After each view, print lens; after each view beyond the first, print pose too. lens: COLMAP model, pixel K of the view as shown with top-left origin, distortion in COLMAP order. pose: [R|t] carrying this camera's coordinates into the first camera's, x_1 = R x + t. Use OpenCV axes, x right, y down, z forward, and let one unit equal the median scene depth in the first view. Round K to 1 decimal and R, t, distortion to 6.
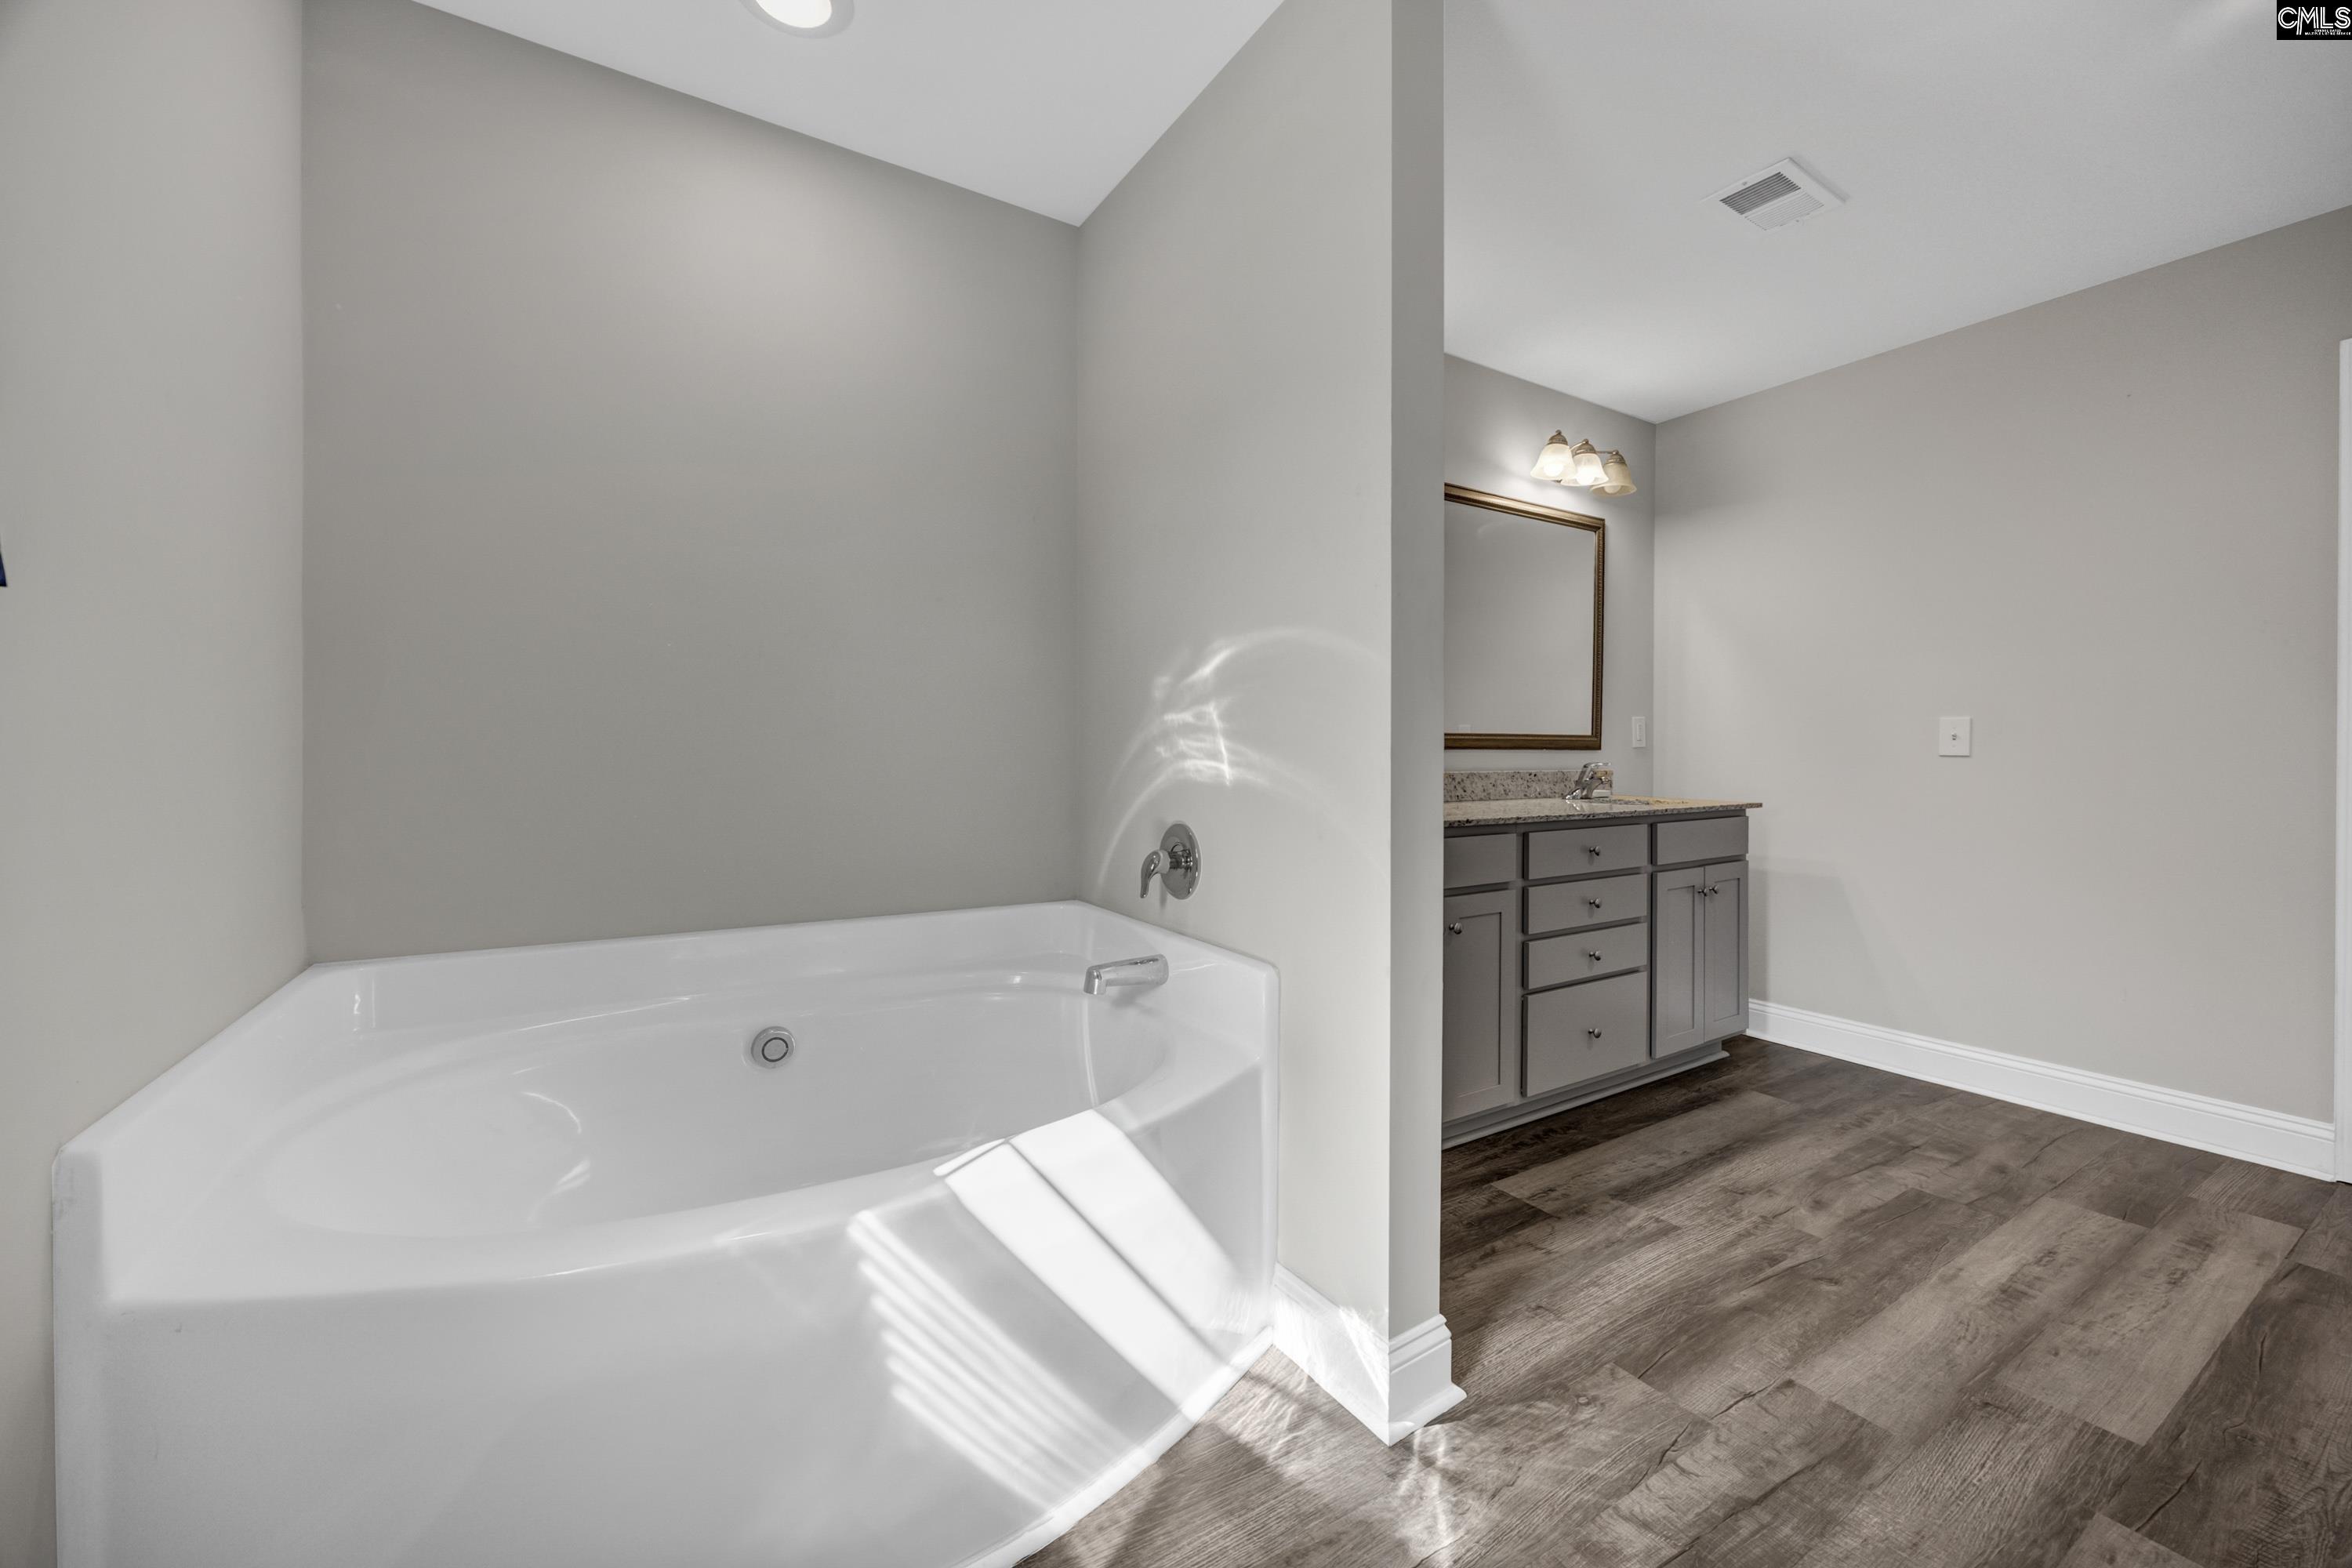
lens RADIAL K [[902.5, 0, 1178.3], [0, 902.5, 764.3], [0, 0, 1]] dist [-0.000620, 0.000208]
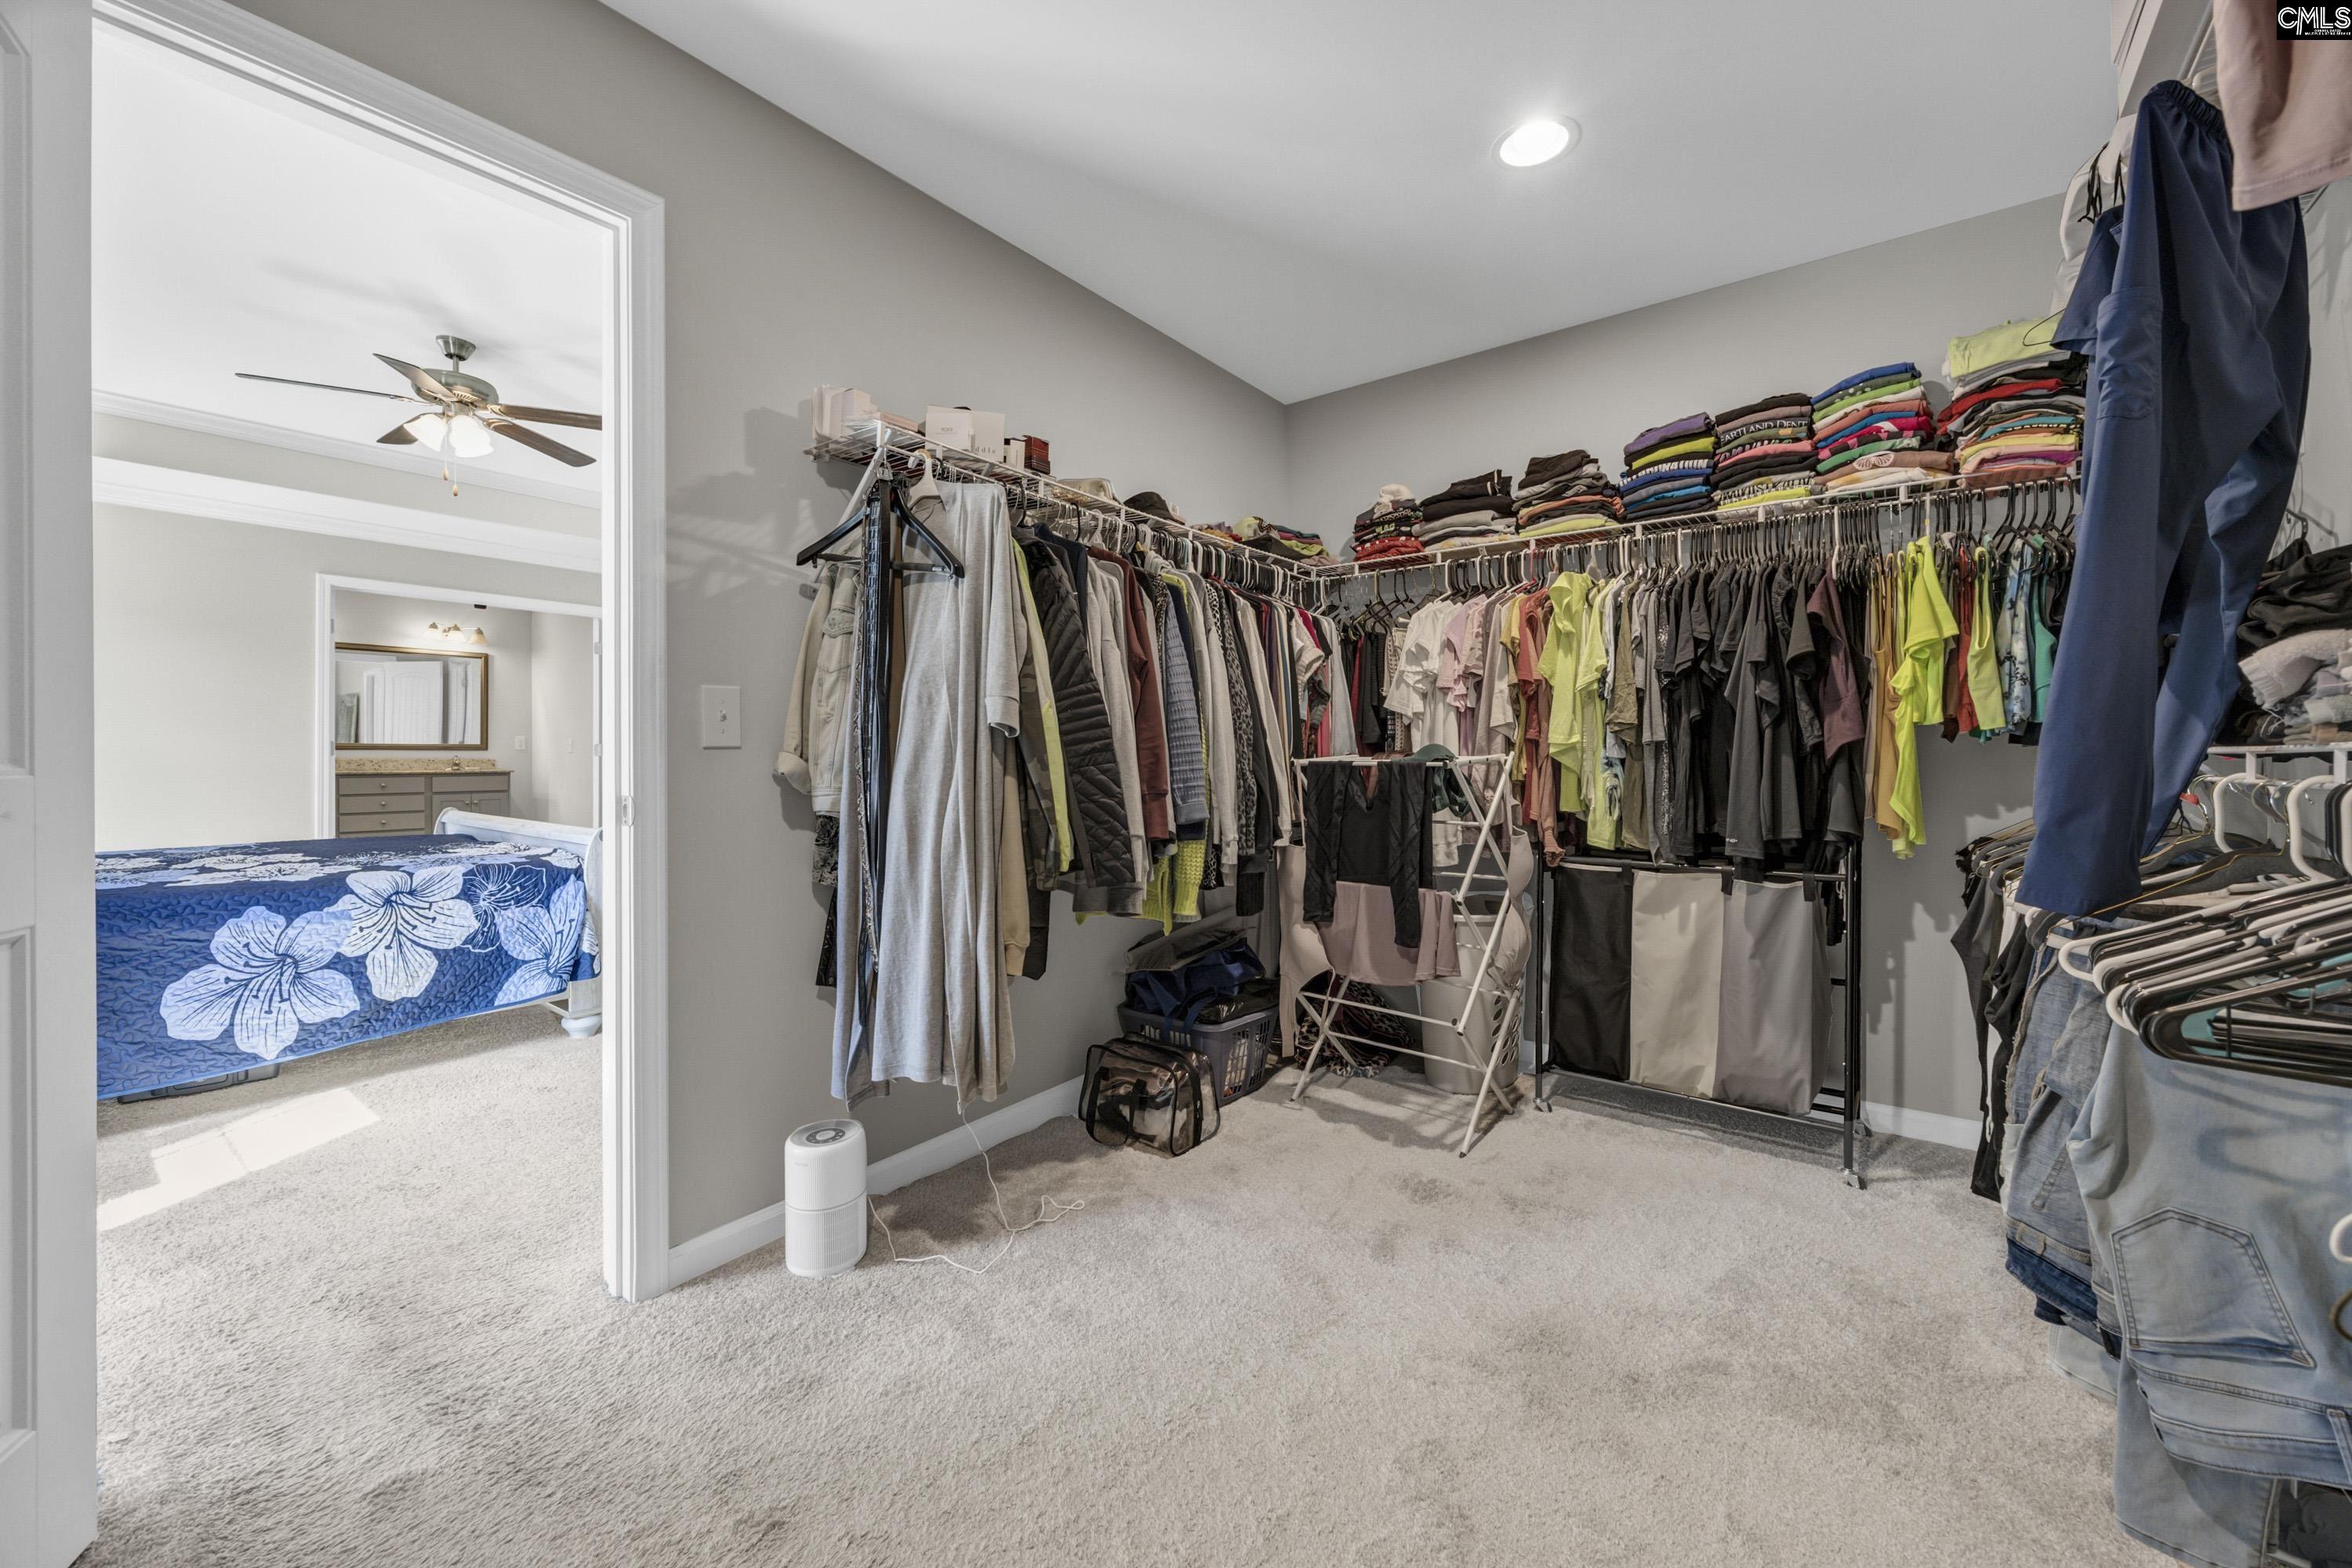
lens RADIAL K [[902.5, 0, 1123.9], [0, 902.5, 754.0], [0, 0, 1]] dist [-0.000620, 0.000208]
pose [[0.943350, -0.003949, 0.331776, 1.356496], [0.006278, 0.999963, -0.005948, 0.022053], [-0.331740, 0.007694, 0.943339, -1.942513]]
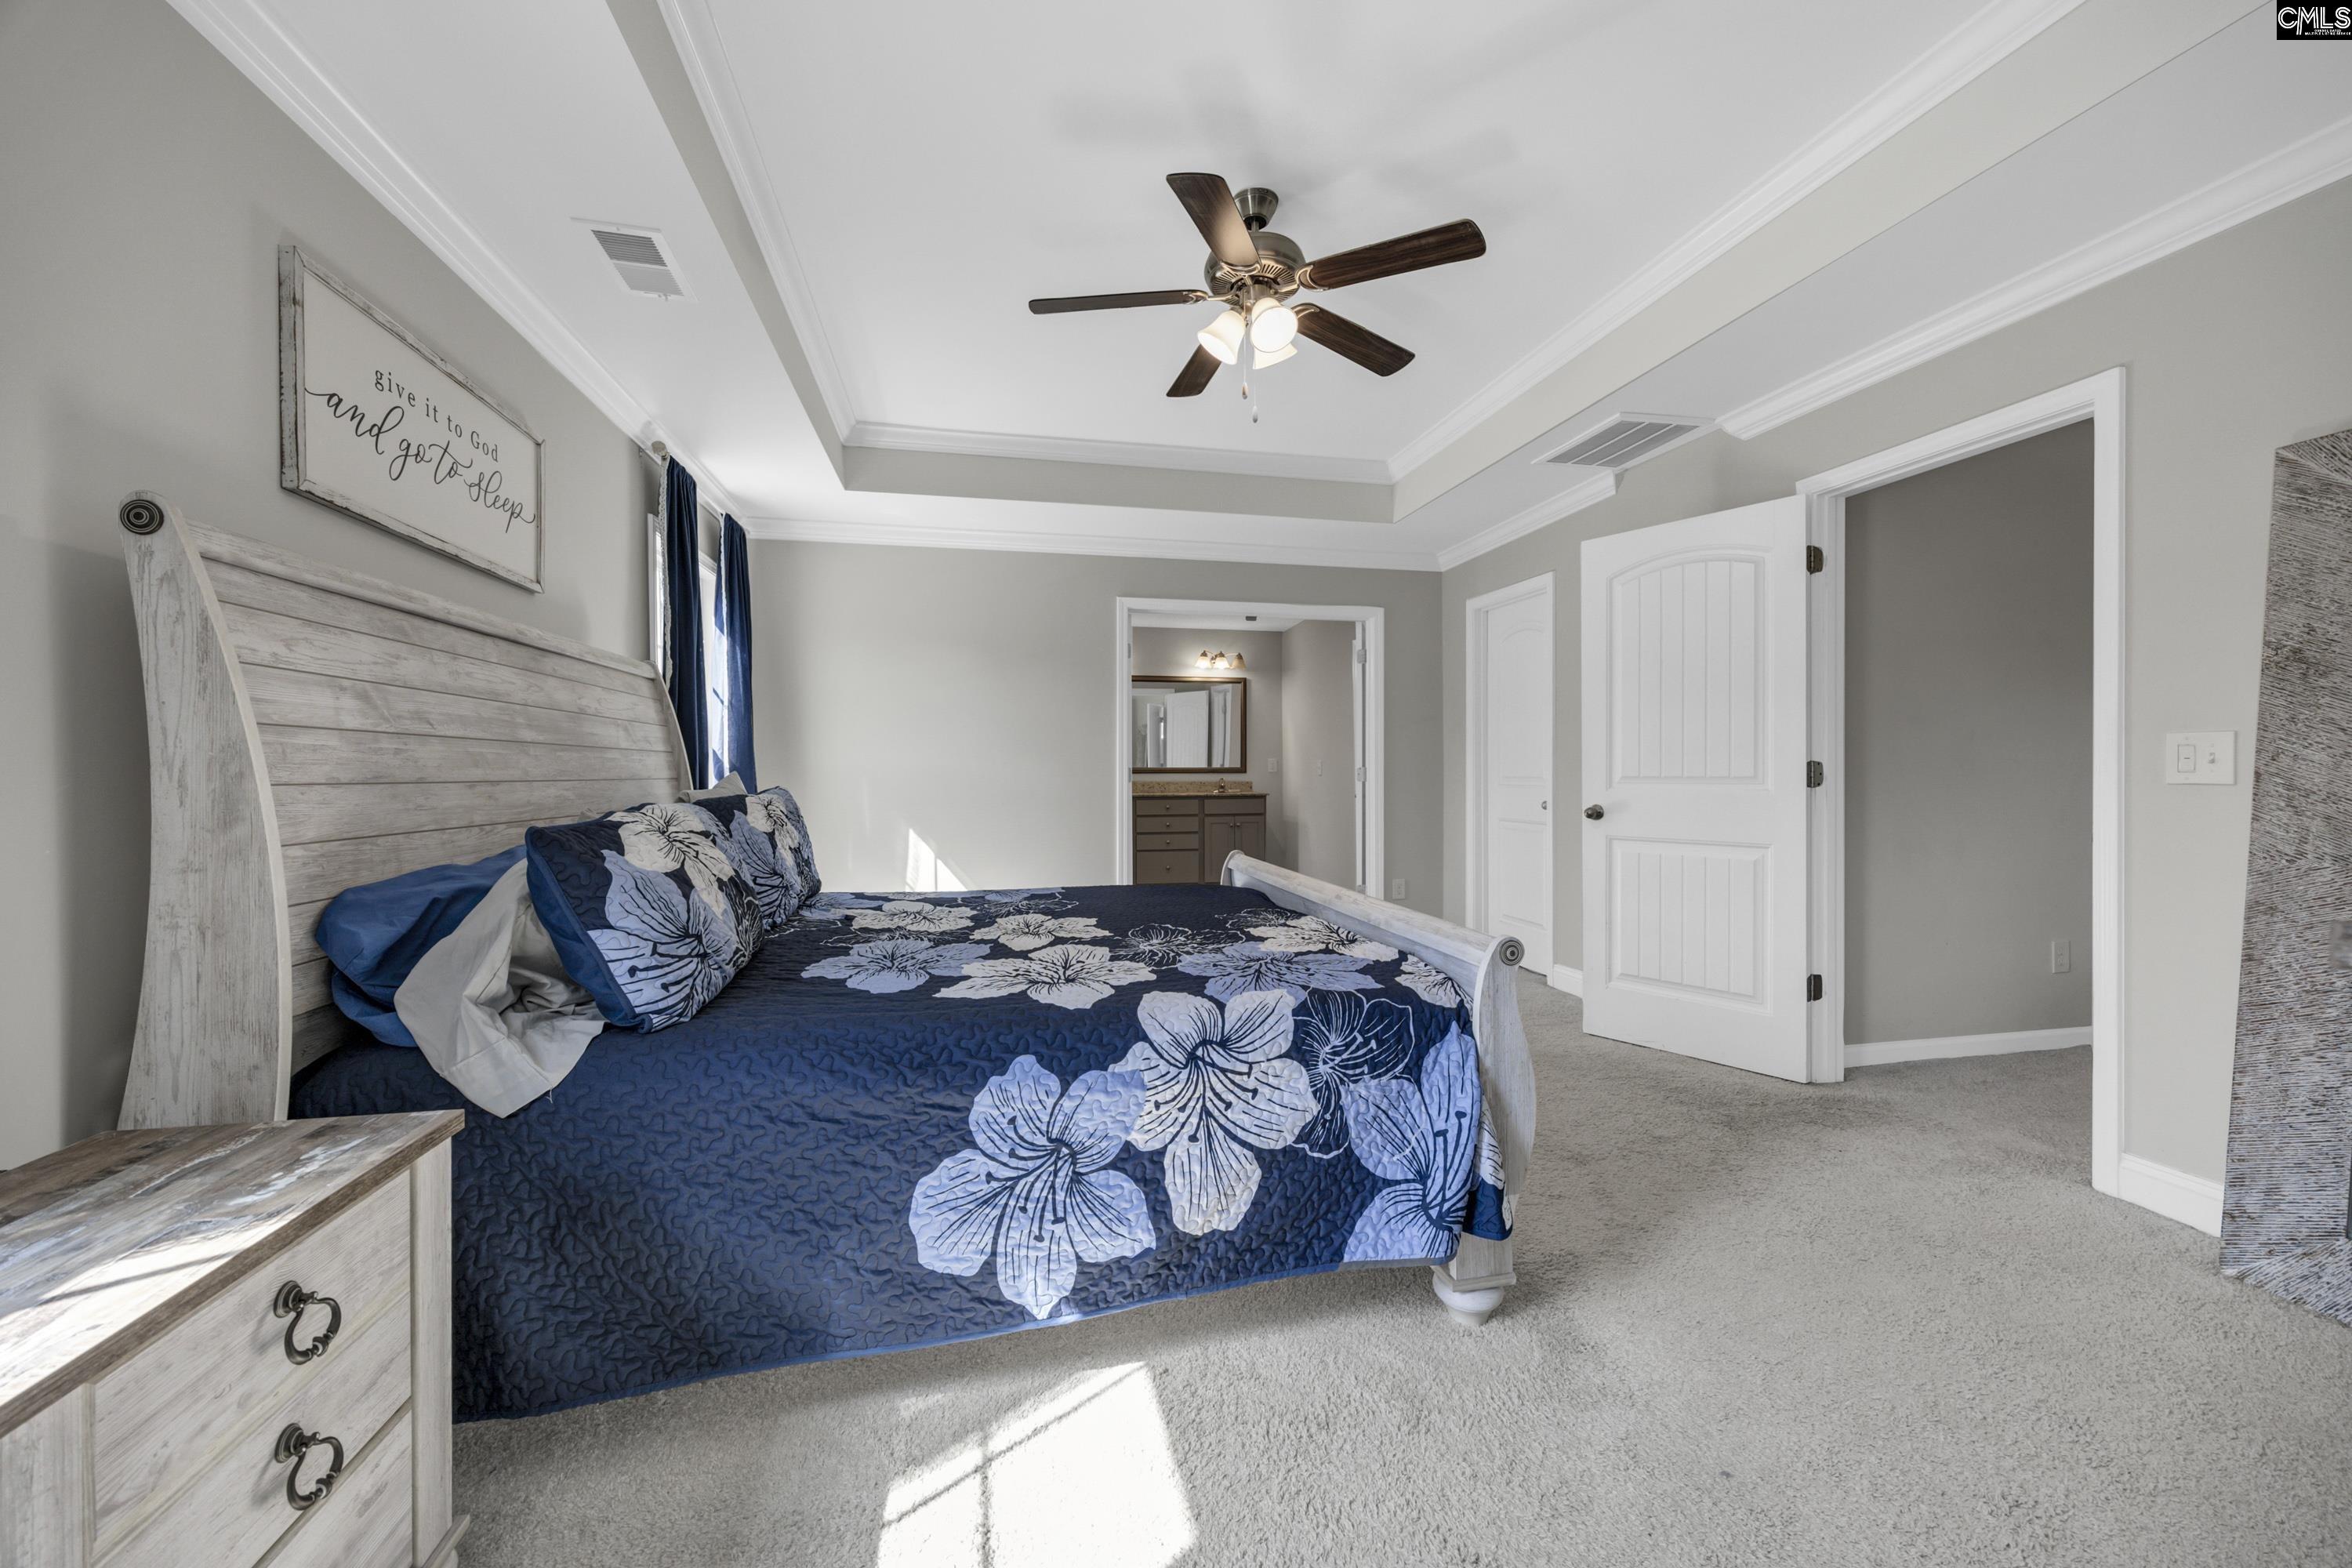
lens RADIAL K [[902.5, 0, 1178.4], [0, 902.5, 779.2], [0, 0, 1]] dist [-0.000620, 0.000208]
pose [[0.945237, -0.004154, -0.326357, 1.169451], [0.004048, 0.999991, -0.001004, 0.003577], [0.326359, -0.000372, 0.945246, -1.458573]]
